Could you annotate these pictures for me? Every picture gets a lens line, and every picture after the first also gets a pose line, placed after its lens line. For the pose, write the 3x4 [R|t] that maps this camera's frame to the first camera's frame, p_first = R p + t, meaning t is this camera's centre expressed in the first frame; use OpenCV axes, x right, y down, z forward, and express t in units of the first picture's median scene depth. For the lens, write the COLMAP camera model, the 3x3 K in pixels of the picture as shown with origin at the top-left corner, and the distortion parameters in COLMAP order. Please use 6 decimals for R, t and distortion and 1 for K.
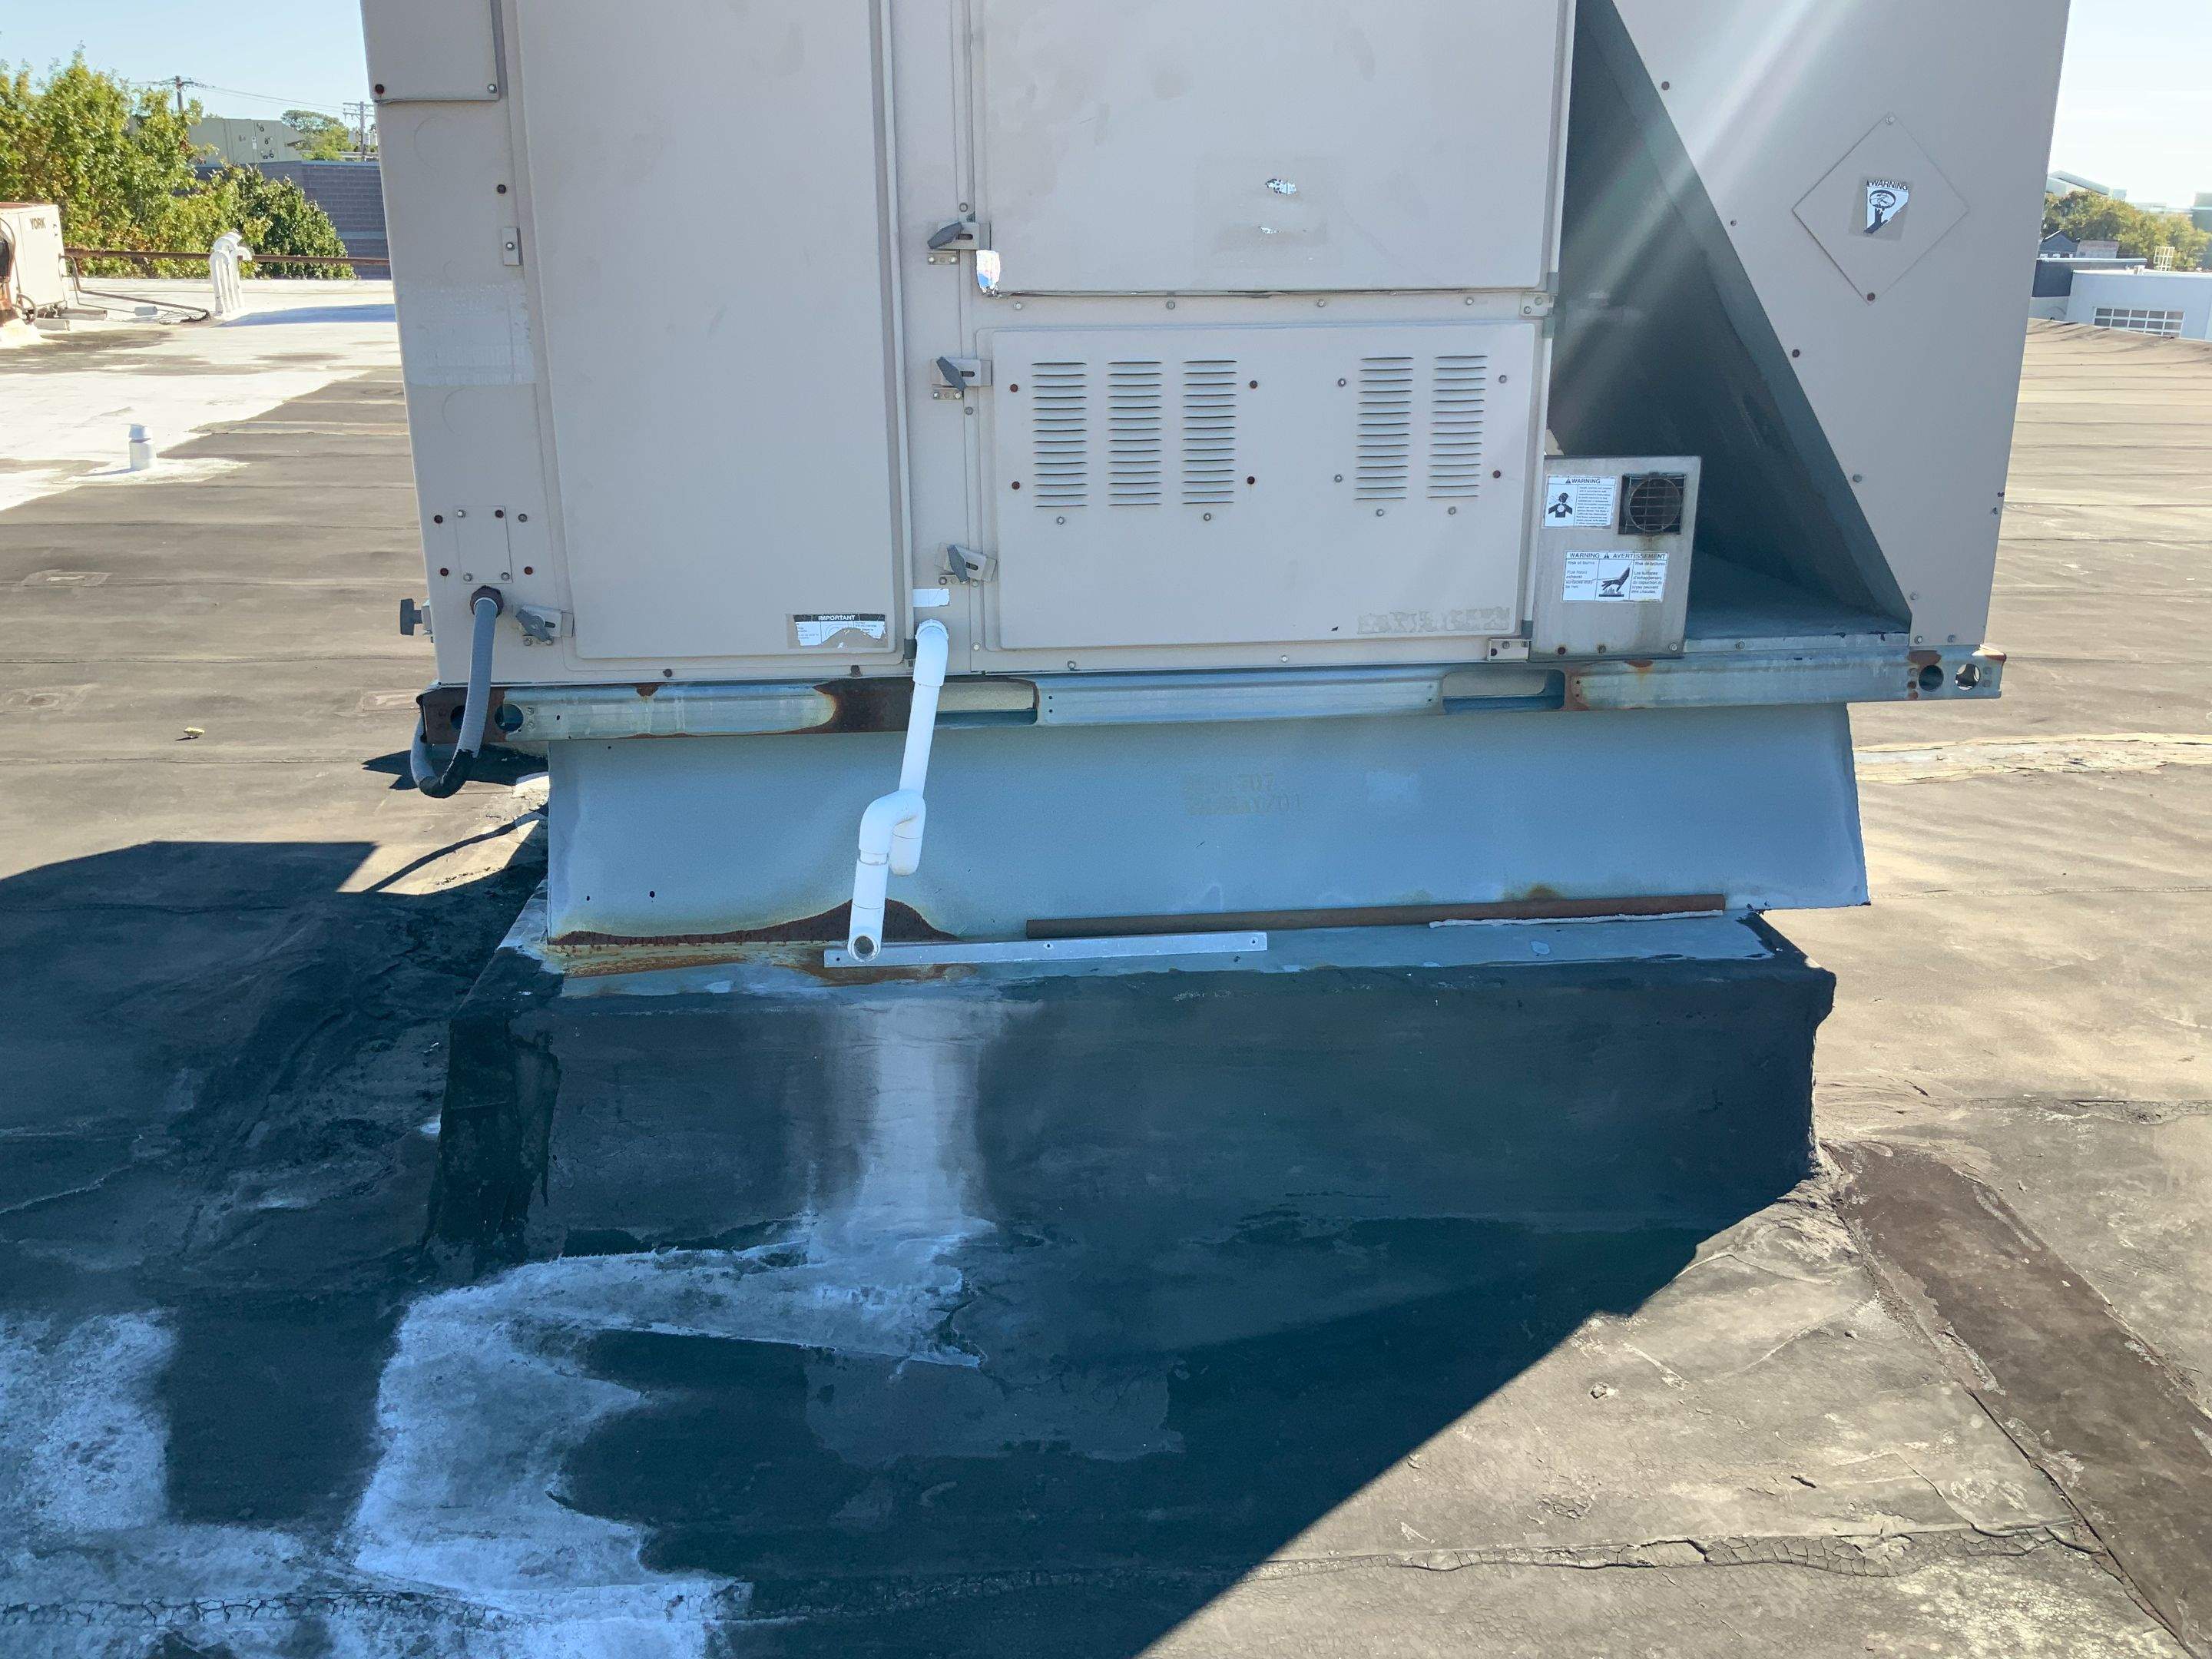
lens RADIAL K [[1827.7, 0, 1100.3], [0, 1827.7, 829.8], [0, 0, 1]] dist [0.077582, -0.154825]
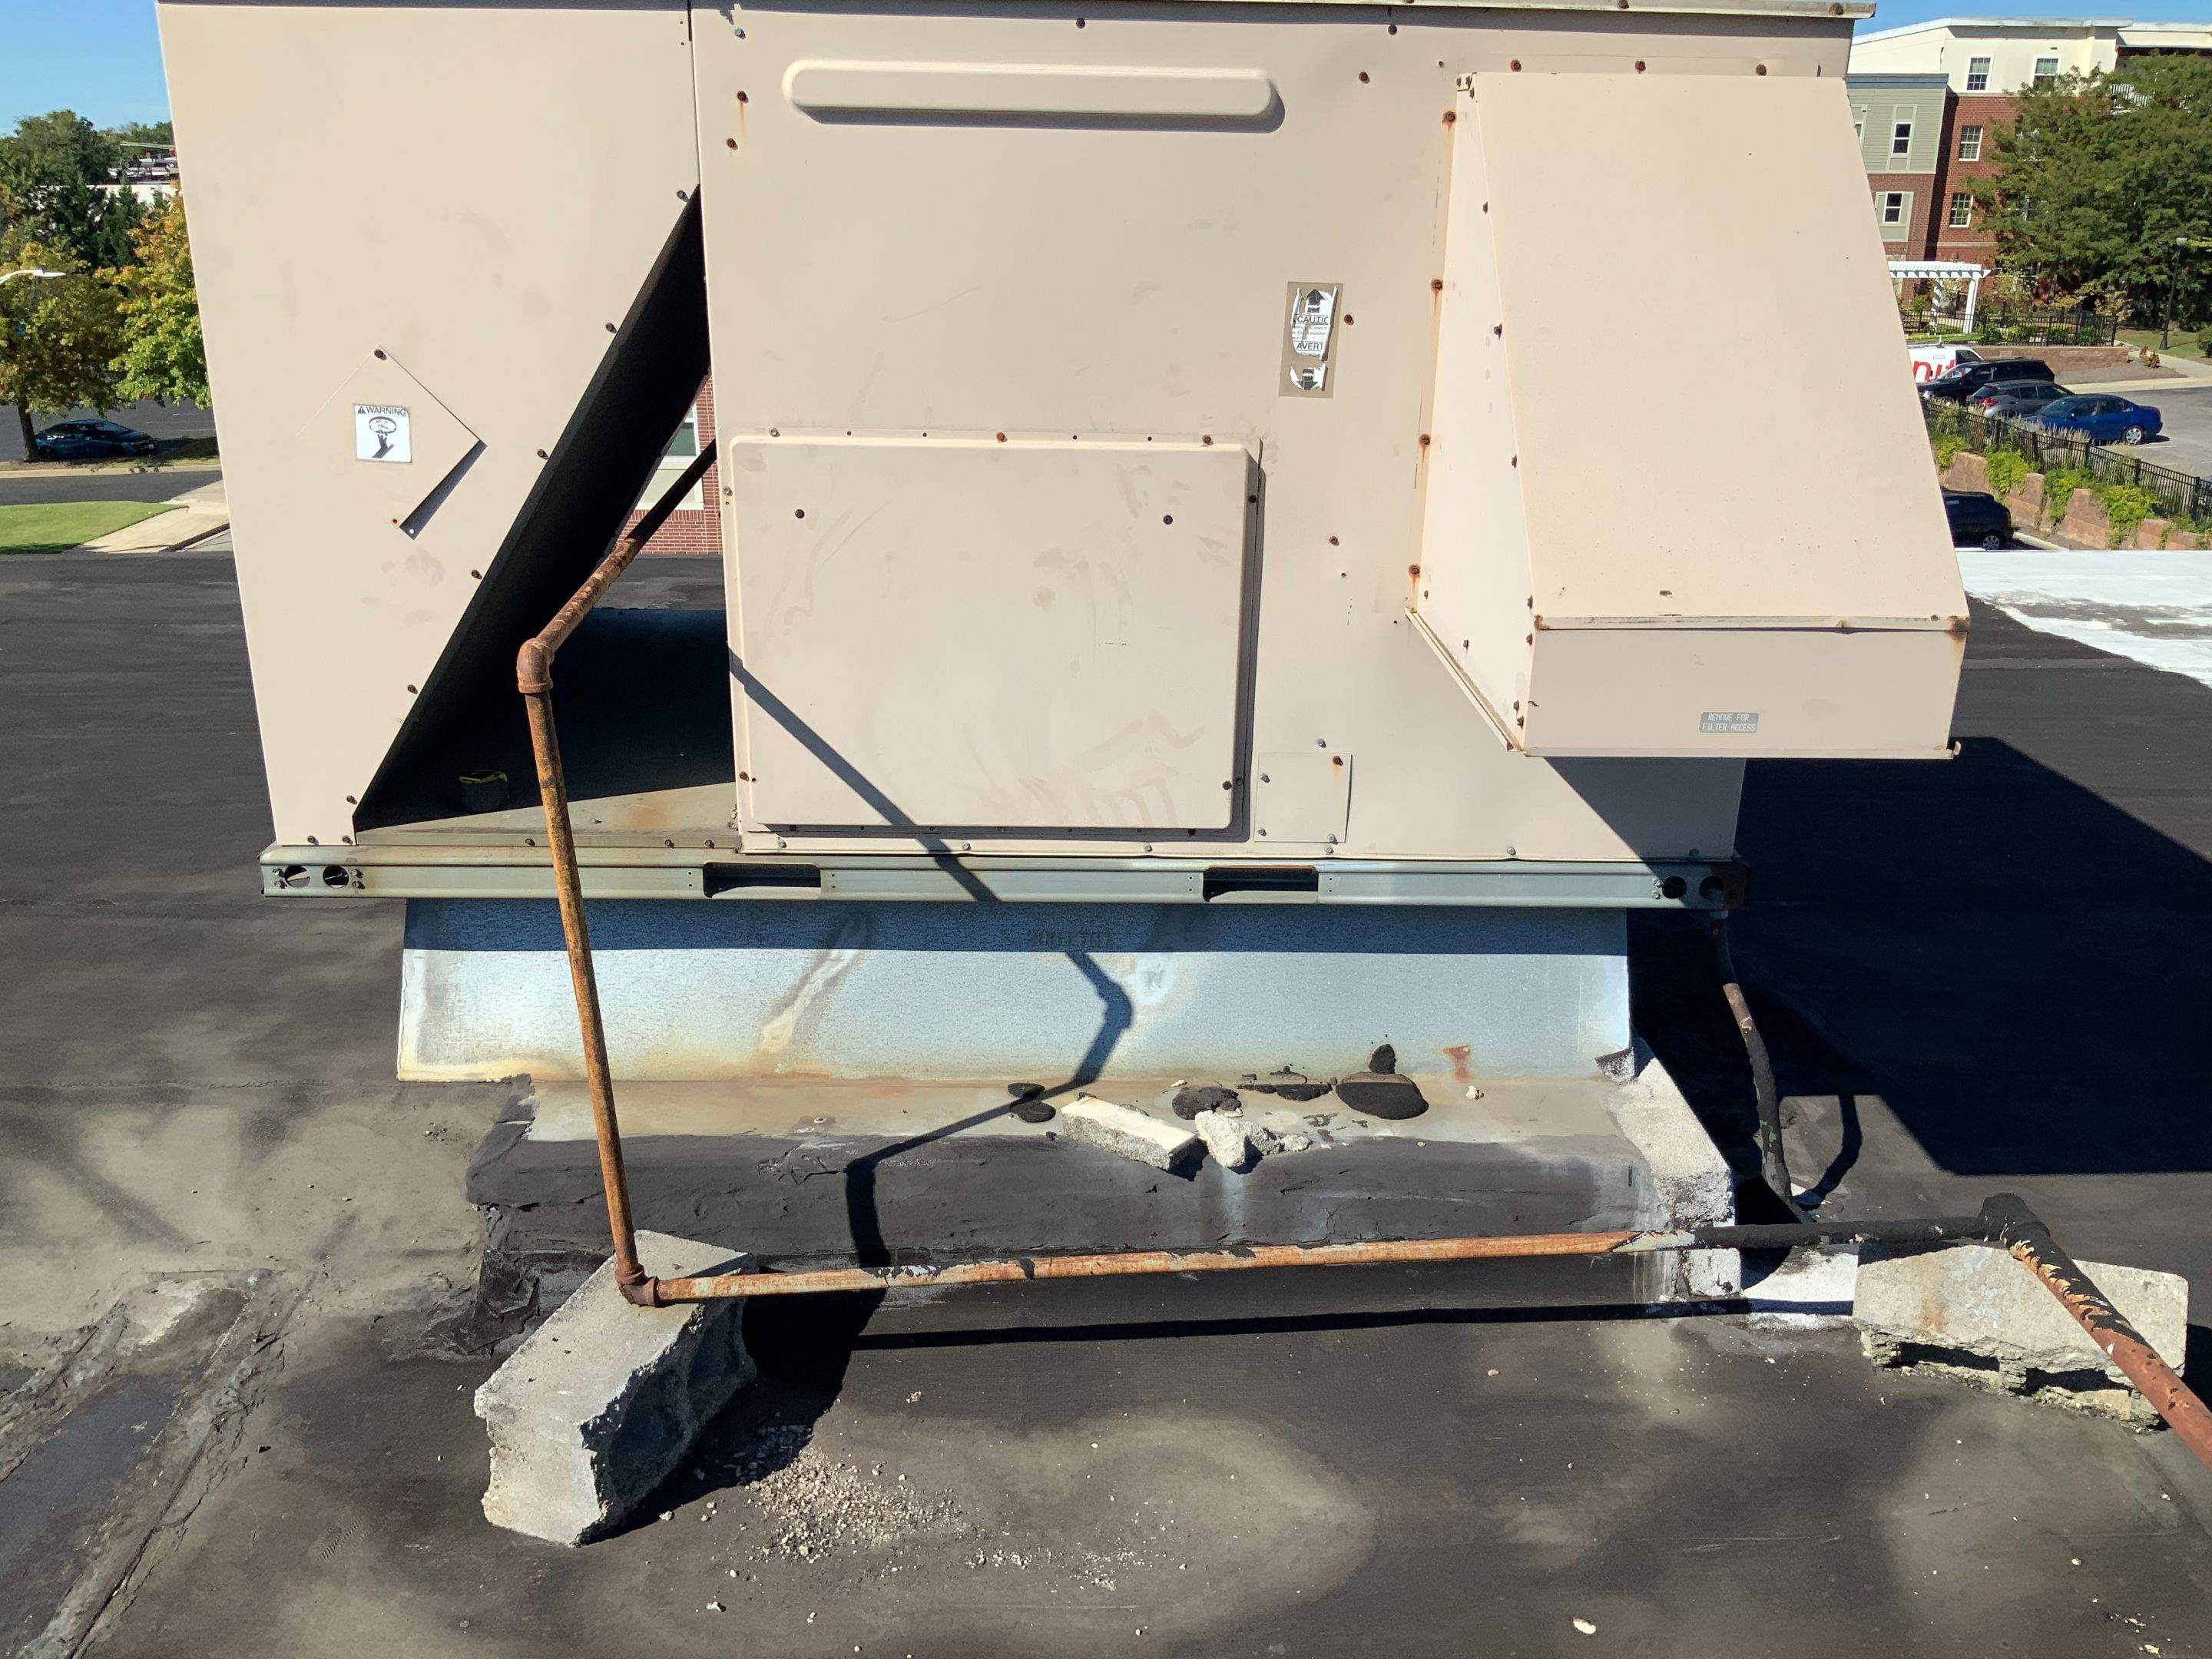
lens RADIAL K [[1827.7, 0, 1093.8], [0, 1827.7, 829.9], [0, 0, 1]] dist [0.077582, -0.154825]
pose [[-0.996555, -0.039711, 0.072814, -0.108876], [0.012840, 0.793477, 0.608464, -0.960261], [-0.081939, 0.607303, -0.790234, 2.479511]]
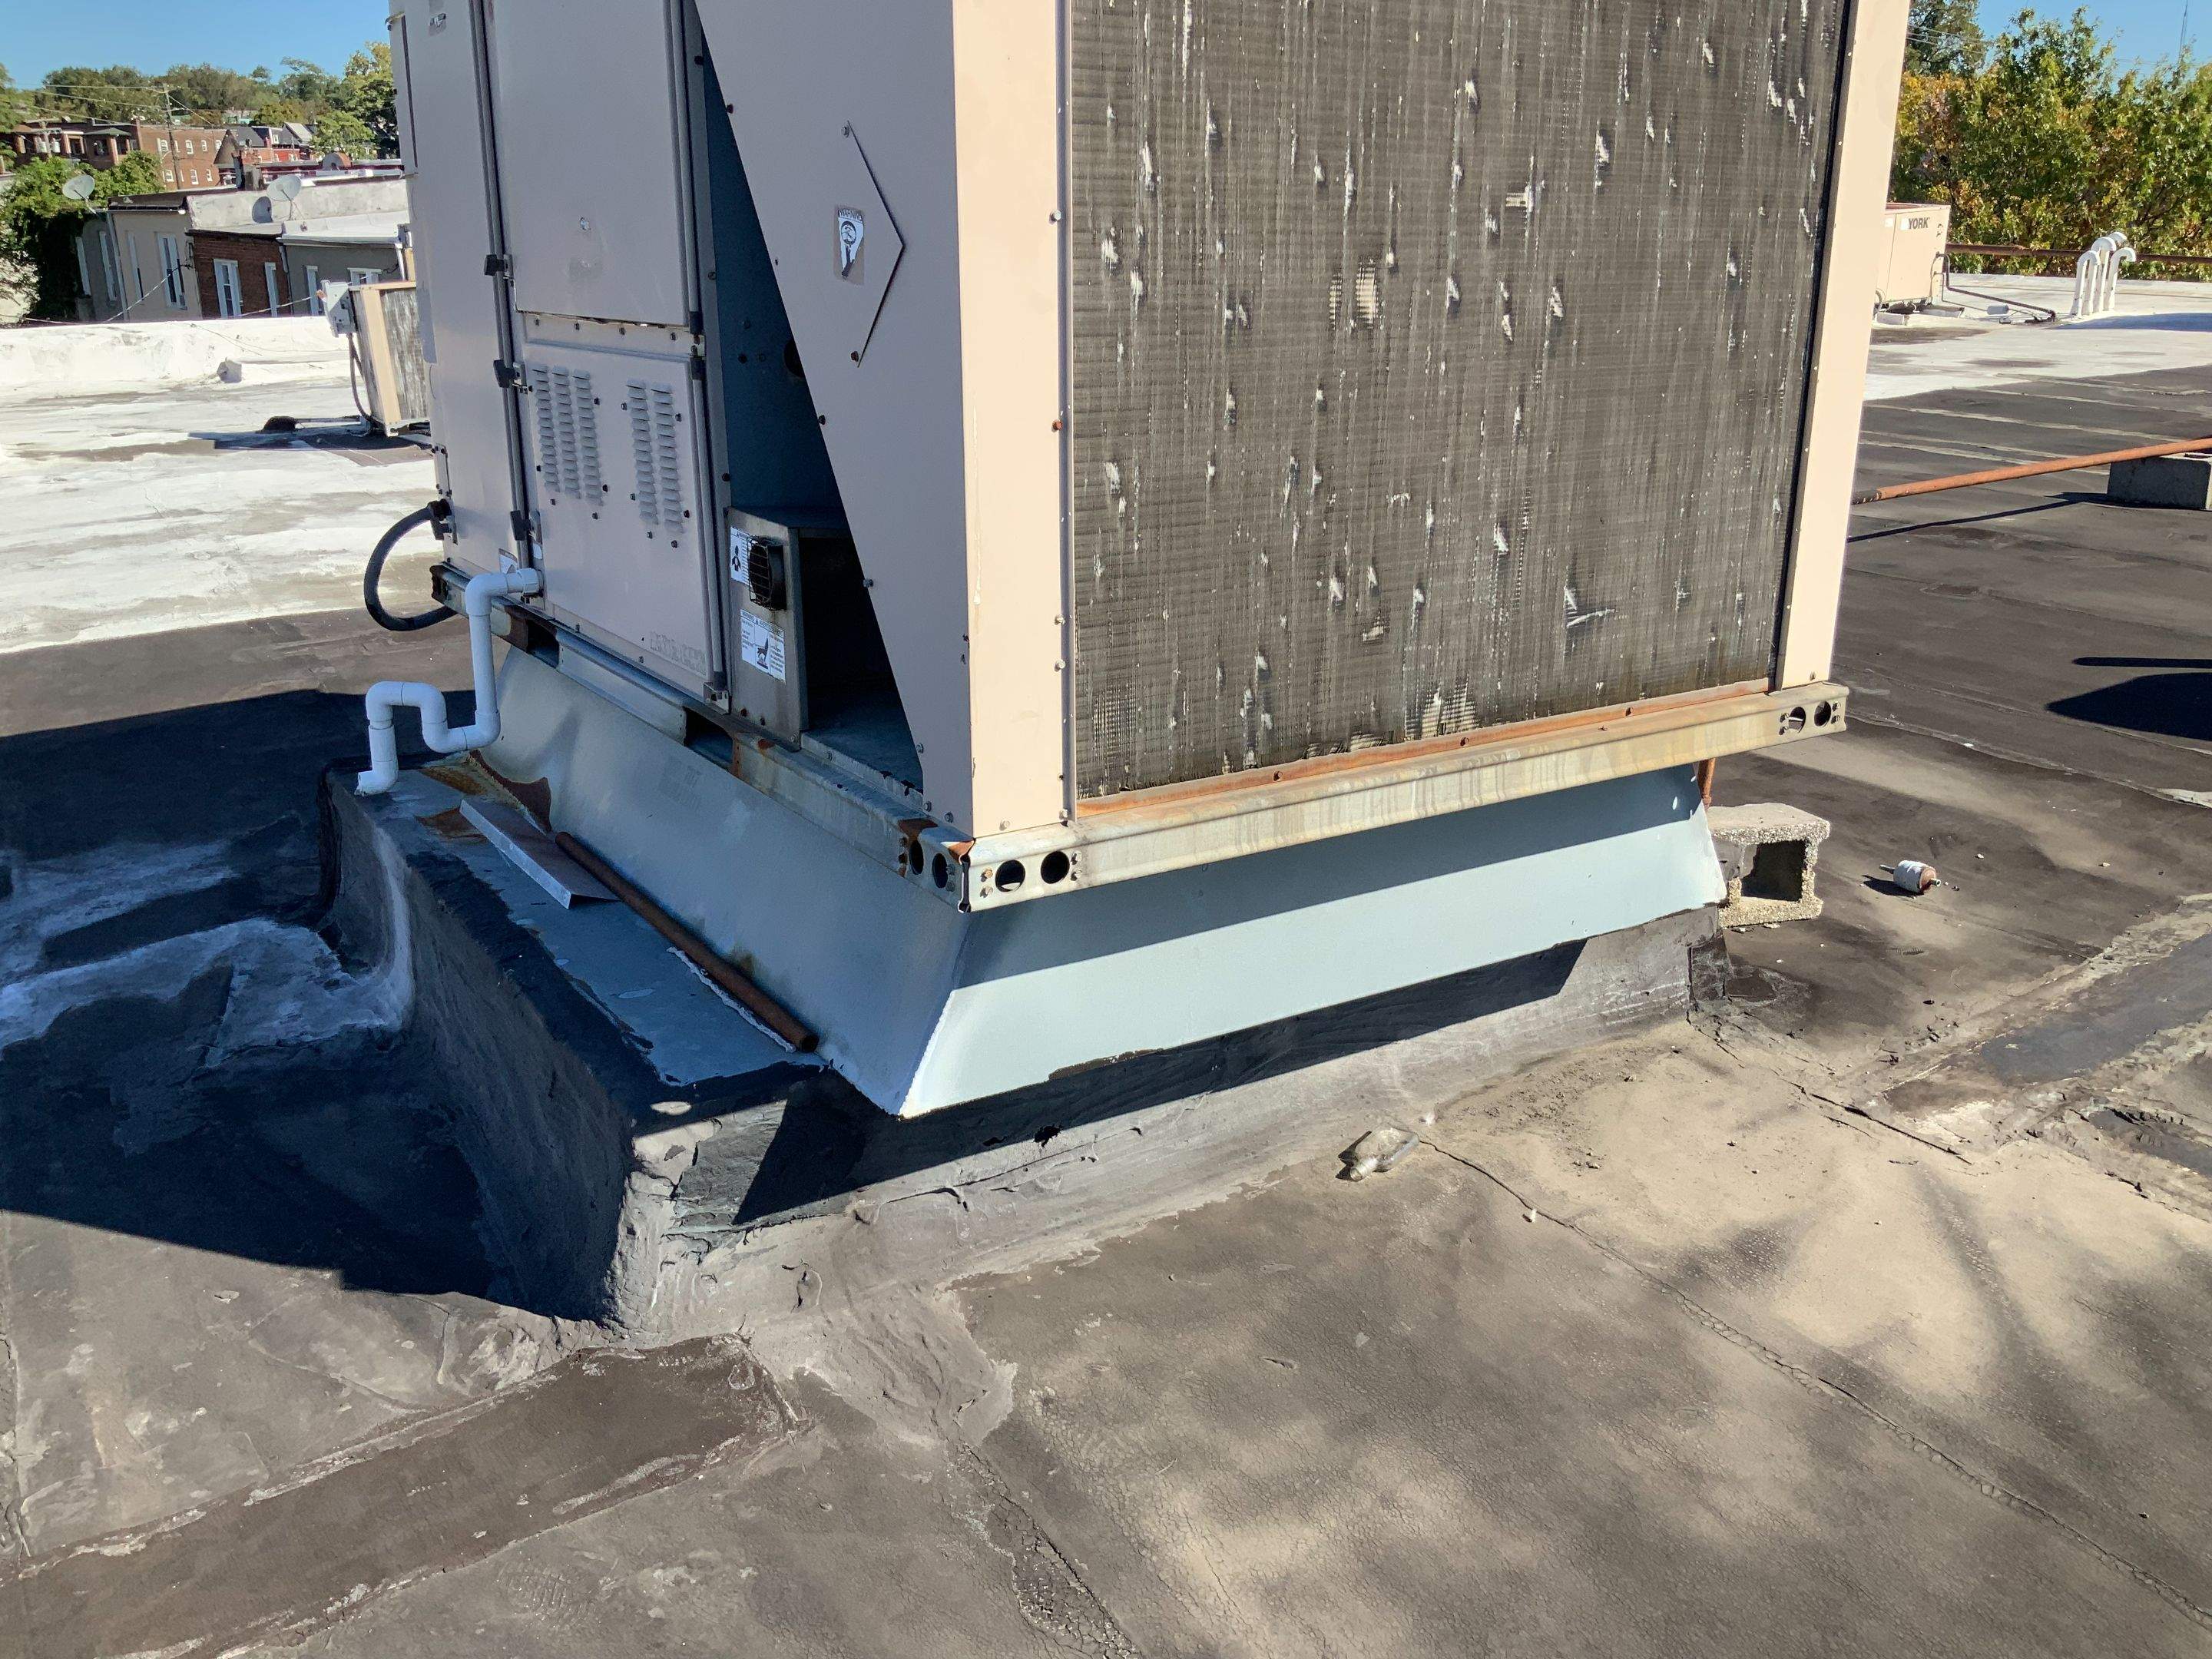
lens RADIAL K [[1827.7, 0, 1104.9], [0, 1827.7, 831.5], [0, 0, 1]] dist [0.077582, -0.154825]
pose [[0.455457, 0.270757, -0.848086, 1.223004], [-0.267148, 0.950294, 0.159917, -0.254670], [0.849229, 0.153729, 0.505150, 0.737261]]
